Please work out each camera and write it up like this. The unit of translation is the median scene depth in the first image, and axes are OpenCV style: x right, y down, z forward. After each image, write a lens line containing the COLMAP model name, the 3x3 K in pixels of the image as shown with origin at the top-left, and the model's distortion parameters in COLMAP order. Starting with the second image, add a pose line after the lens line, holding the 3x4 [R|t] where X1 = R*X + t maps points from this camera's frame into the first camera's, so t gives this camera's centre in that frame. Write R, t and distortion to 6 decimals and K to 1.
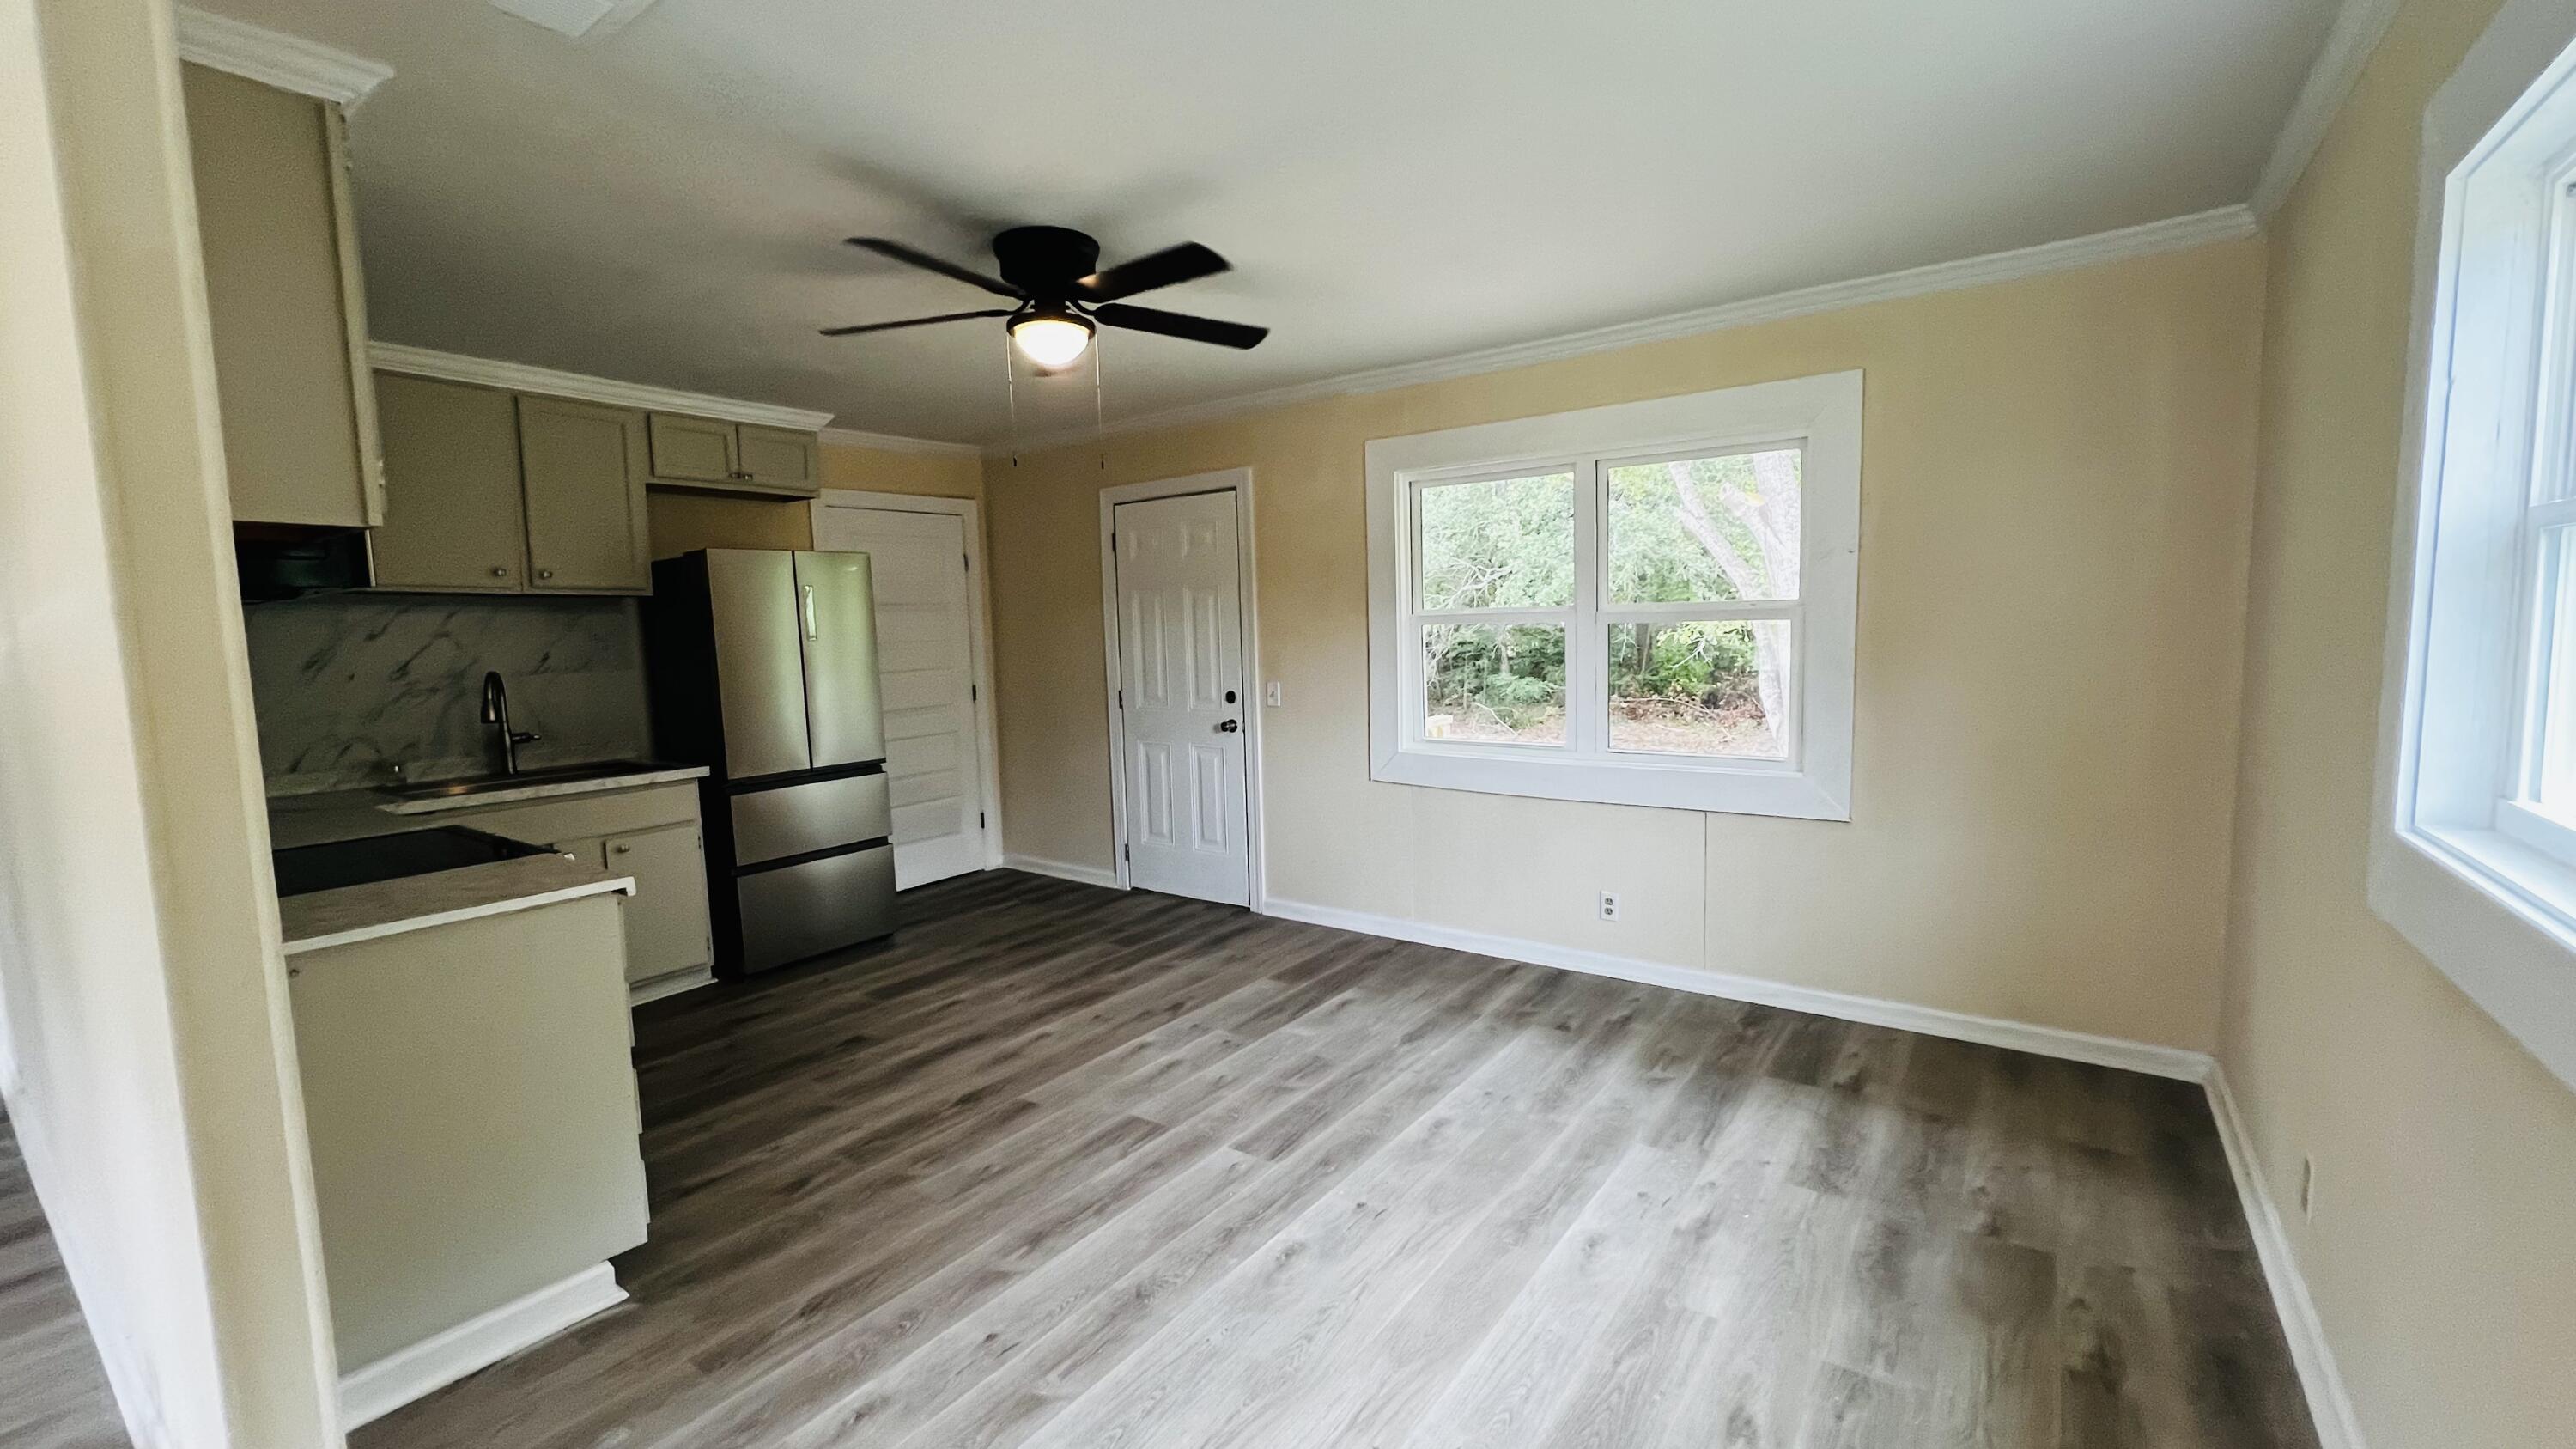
lens RADIAL K [[1041.7, 0, 1290.4], [0, 1041.7, 723.9], [0, 0, 1]] dist [-0.000848, 0.000570]
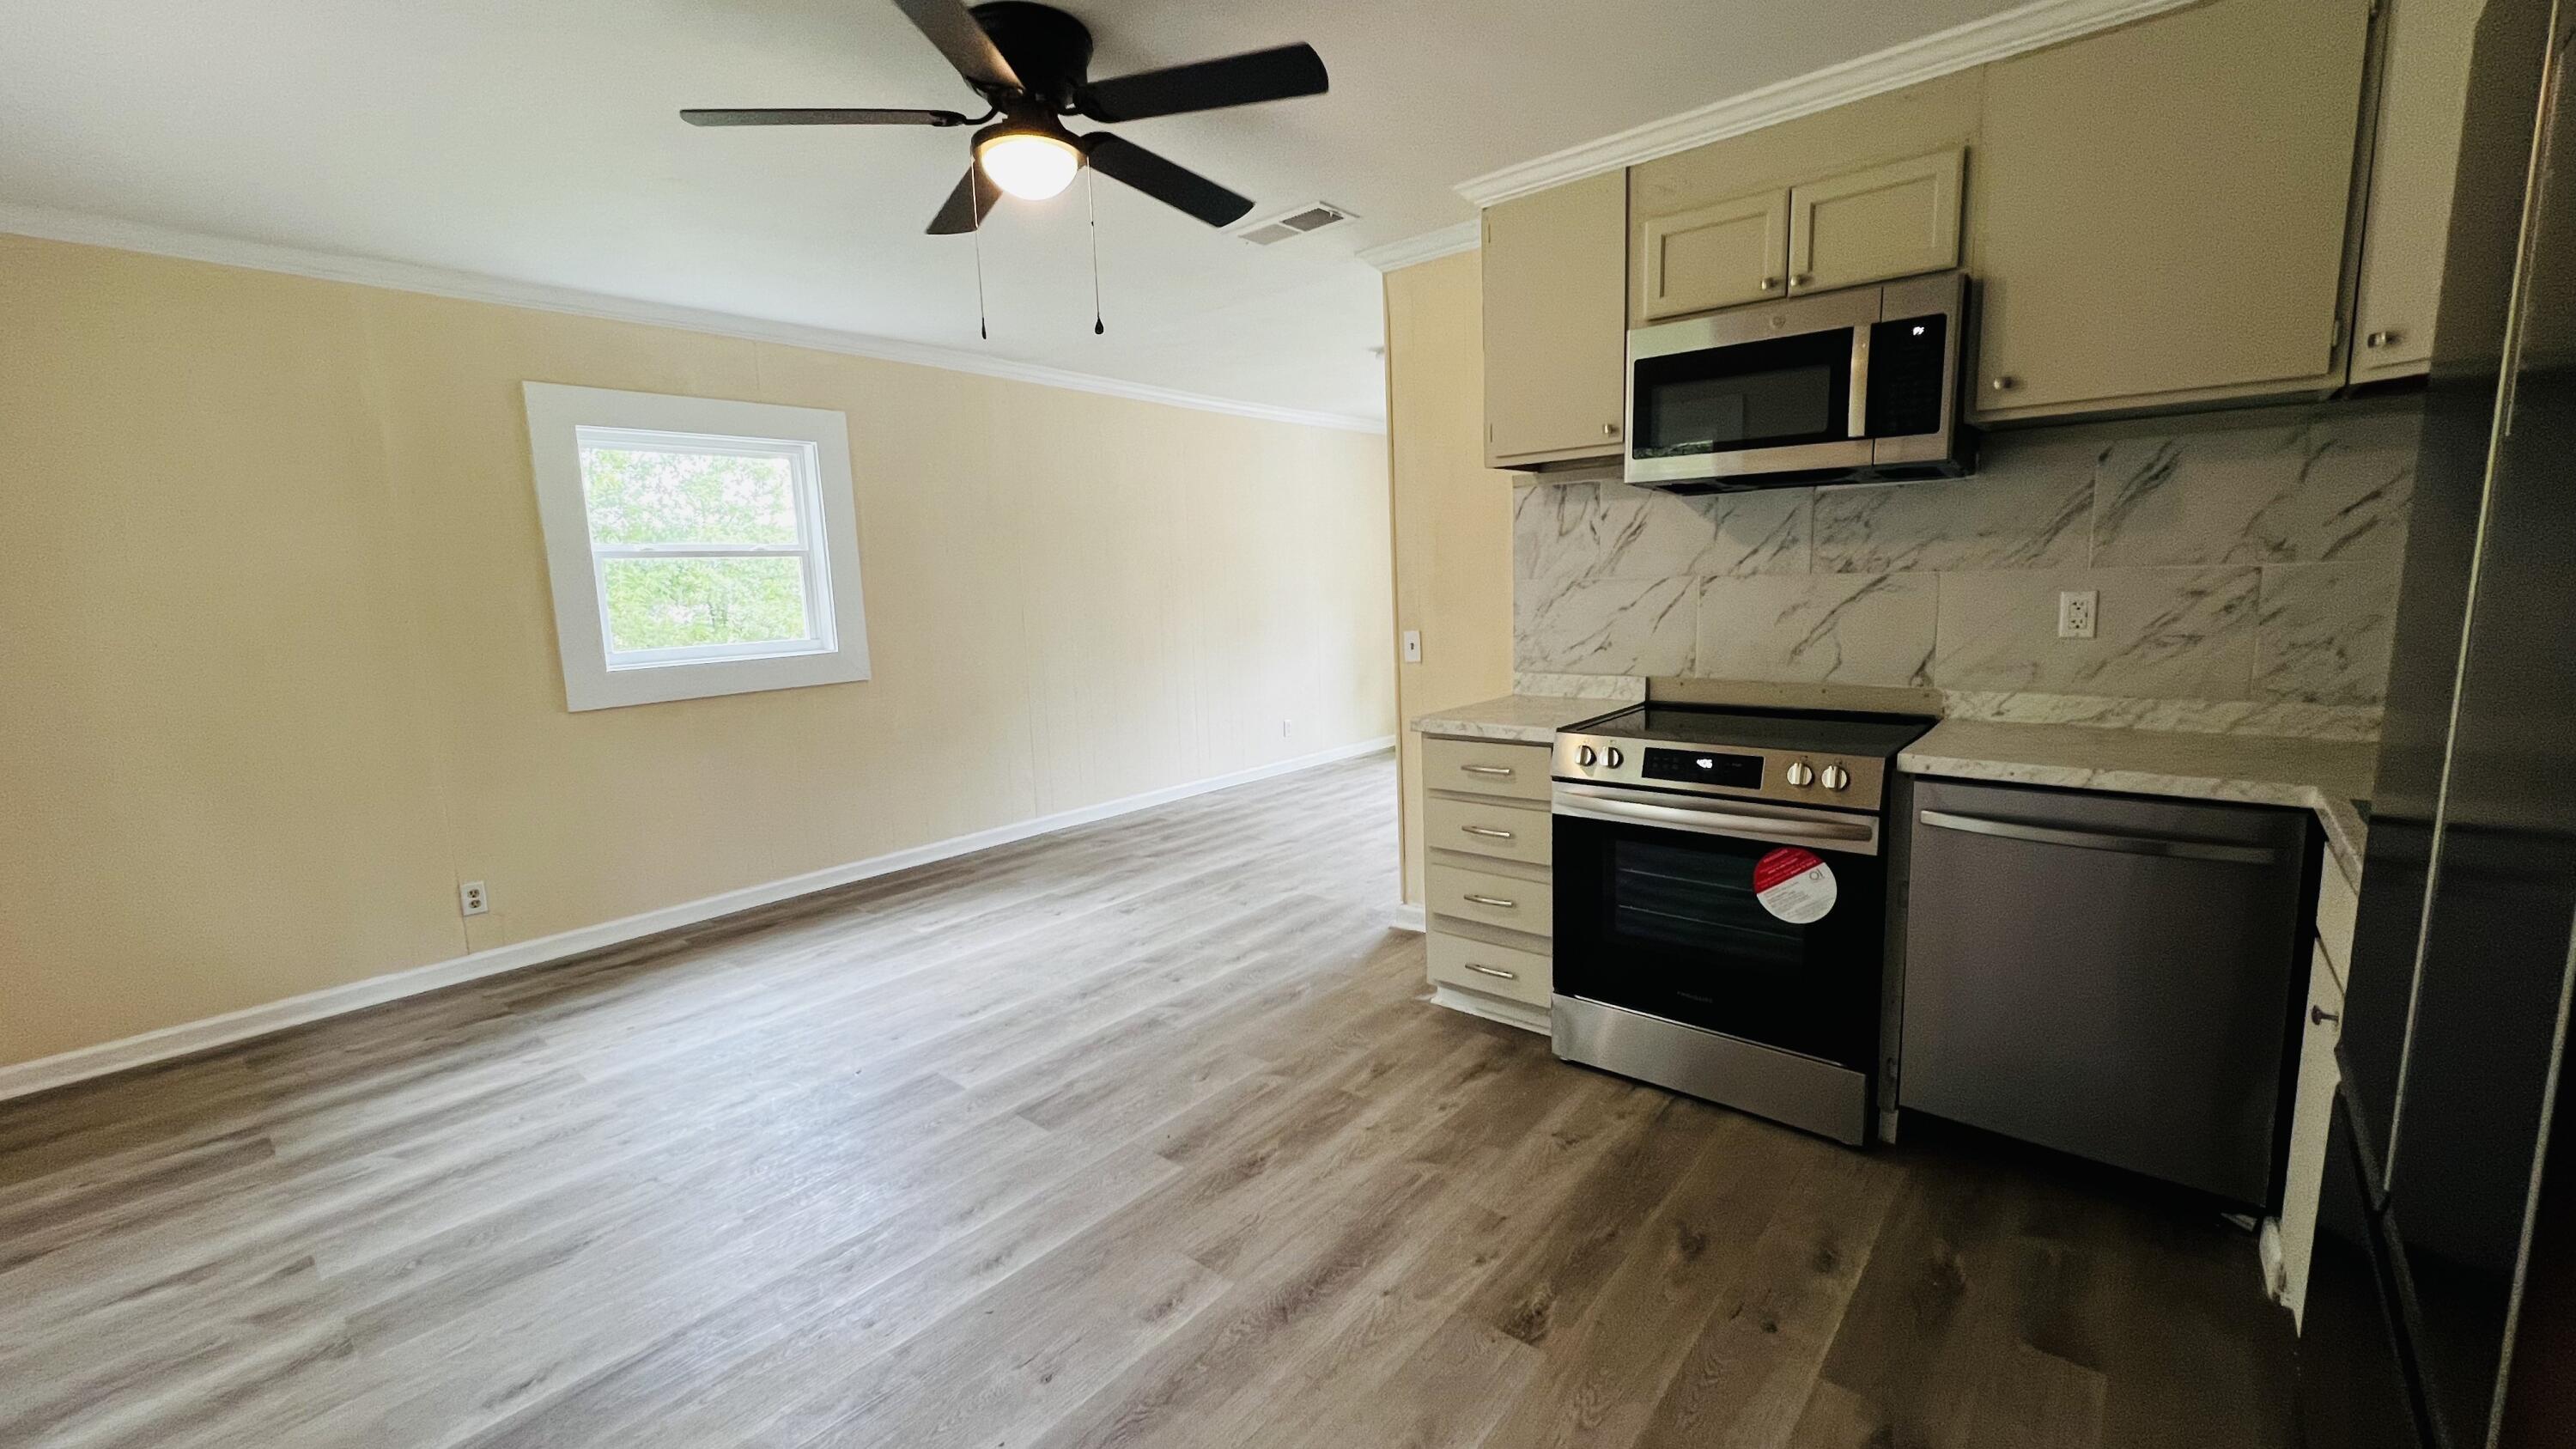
lens RADIAL K [[1026.7, 0, 1290.9], [0, 1026.7, 723.9], [0, 0, 1]] dist [-0.001282, 0.000372]
pose [[-0.995123, 0.050271, 0.084866, -0.401392], [0.069068, 0.969379, 0.235658, -0.118283], [-0.070420, 0.240370, -0.968124, 1.579827]]
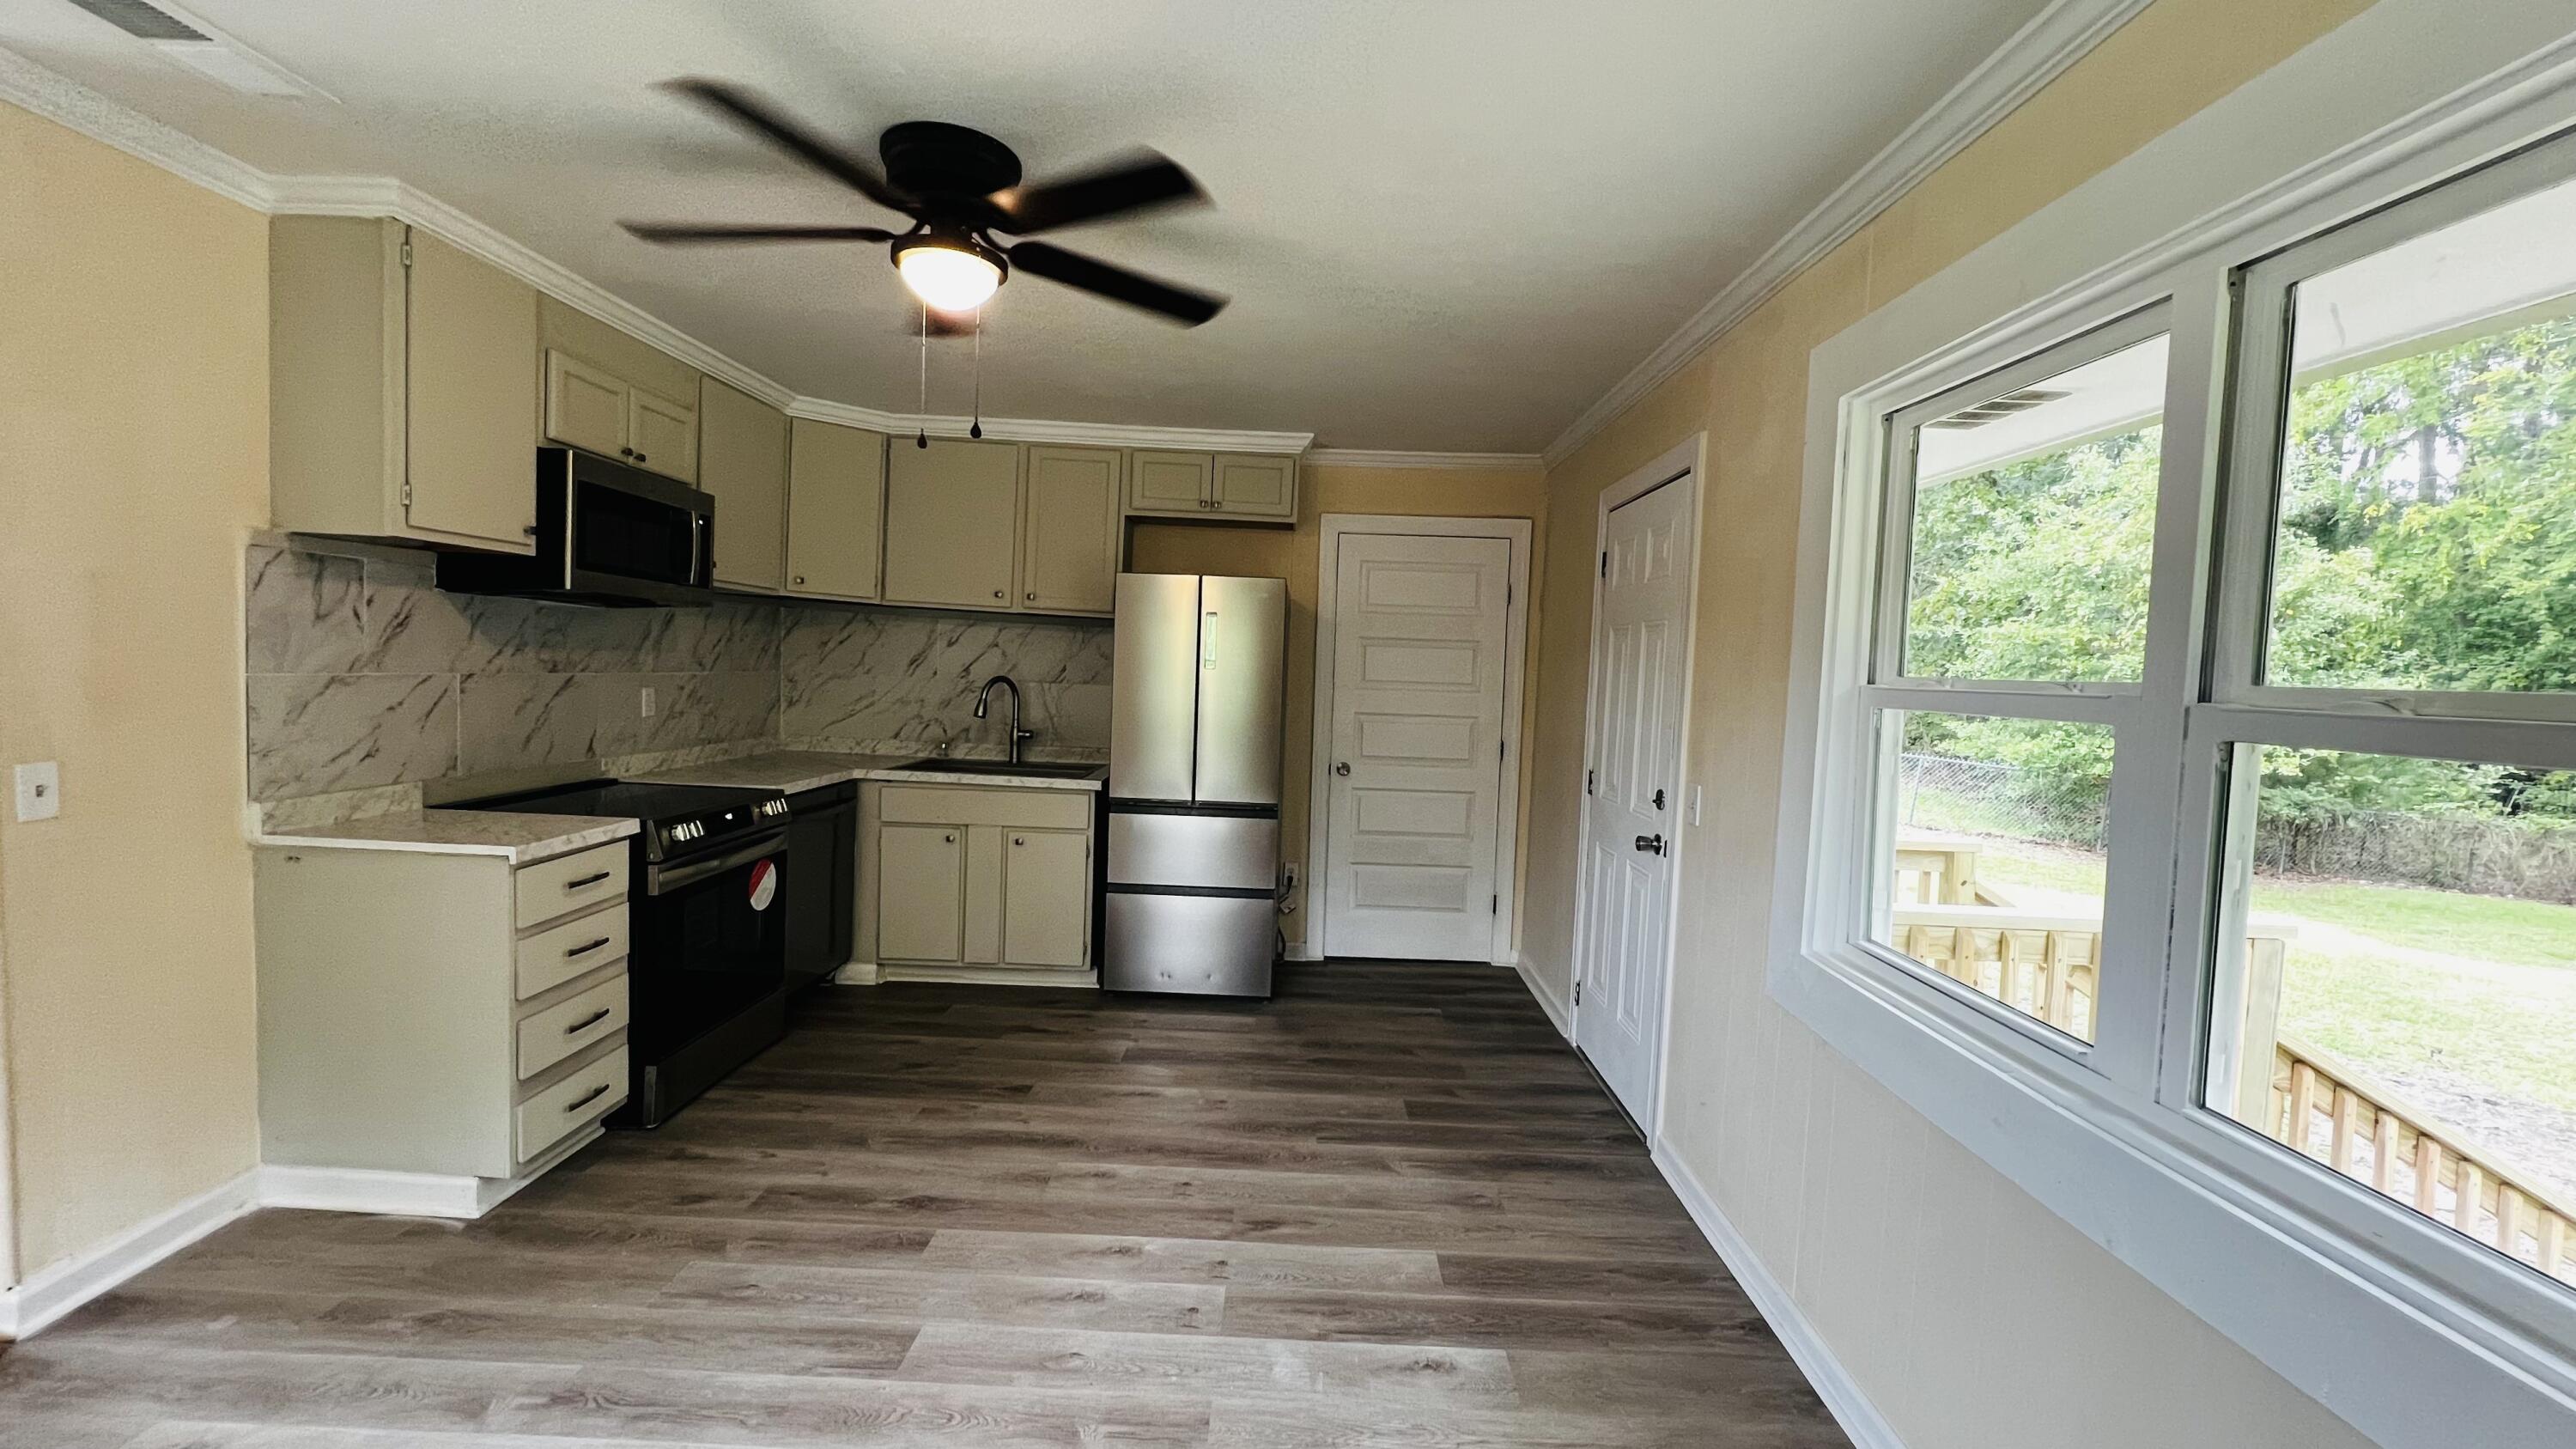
lens RADIAL K [[1041.7, 0, 1290.4], [0, 1041.7, 723.9], [0, 0, 1]] dist [-0.000848, 0.000570]
pose [[0.576892, 0.098223, -0.810893, 0.496293], [-0.138427, 0.990140, 0.021454, -0.082400], [0.805005, 0.099873, 0.584801, 0.685285]]
